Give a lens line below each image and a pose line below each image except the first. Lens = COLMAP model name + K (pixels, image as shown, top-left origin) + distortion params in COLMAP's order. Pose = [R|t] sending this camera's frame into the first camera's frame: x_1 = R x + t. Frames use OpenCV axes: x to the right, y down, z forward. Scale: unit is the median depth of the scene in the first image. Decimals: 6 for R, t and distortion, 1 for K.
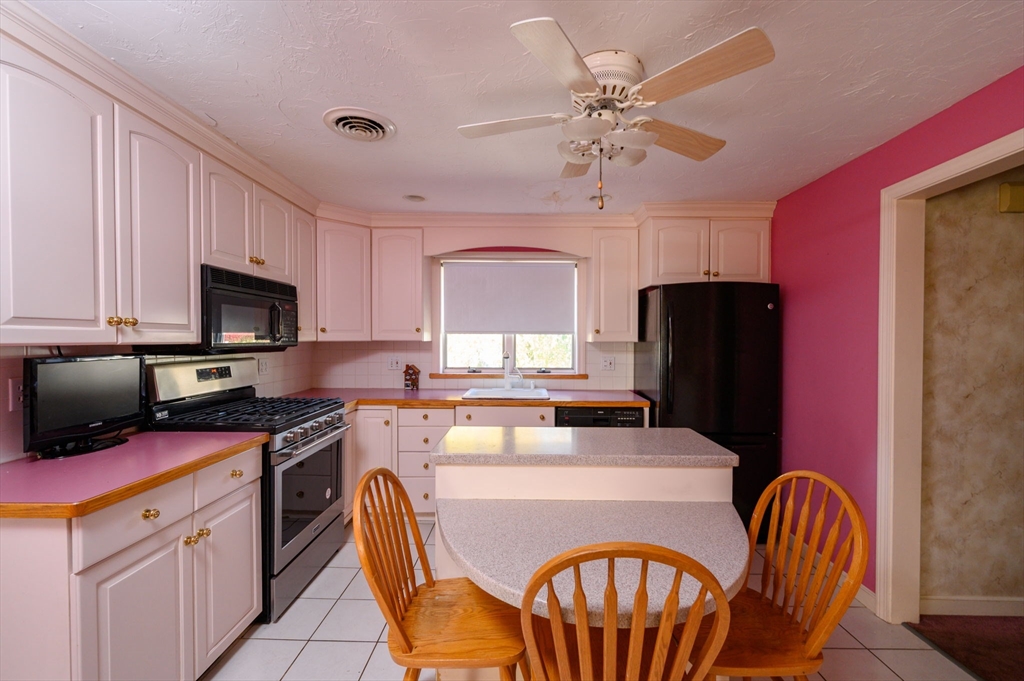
lens RADIAL K [[425.9, 0, 512.0], [0, 425.9, 340.5], [0, 0, 1]] dist [0.000539, 0.000195]
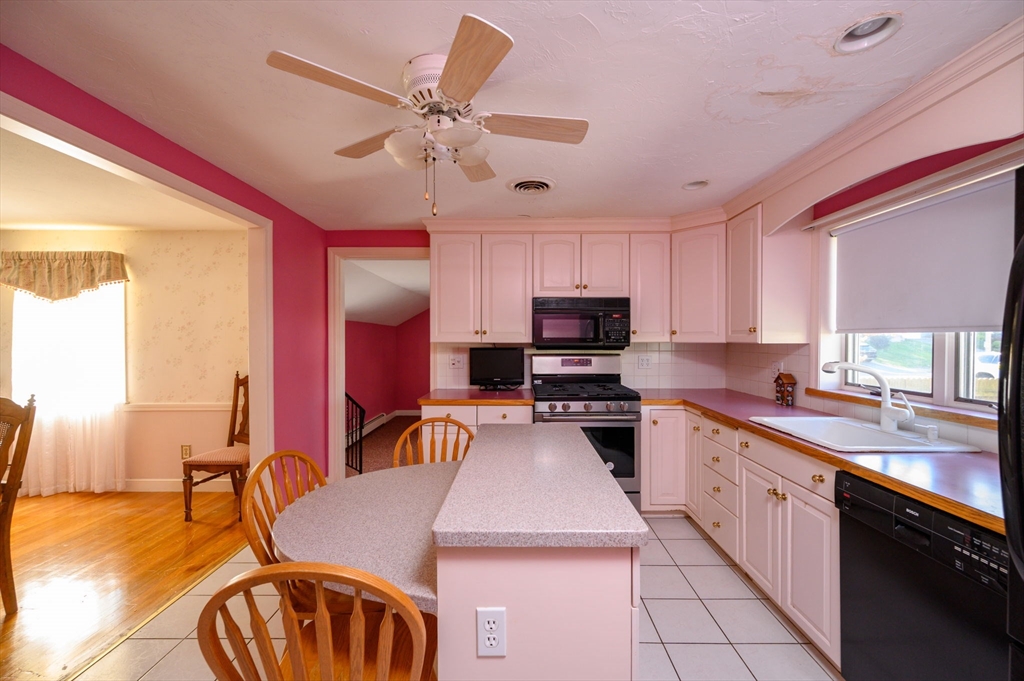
lens RADIAL K [[425.9, 0, 512.0], [0, 425.9, 340.5], [0, 0, 1]] dist [0.000539, 0.000195]
pose [[0.018420, 0.004548, -0.999820, 0.717316], [-0.005726, 0.999974, 0.004443, -0.006360], [0.999814, 0.005643, 0.018445, 0.633473]]
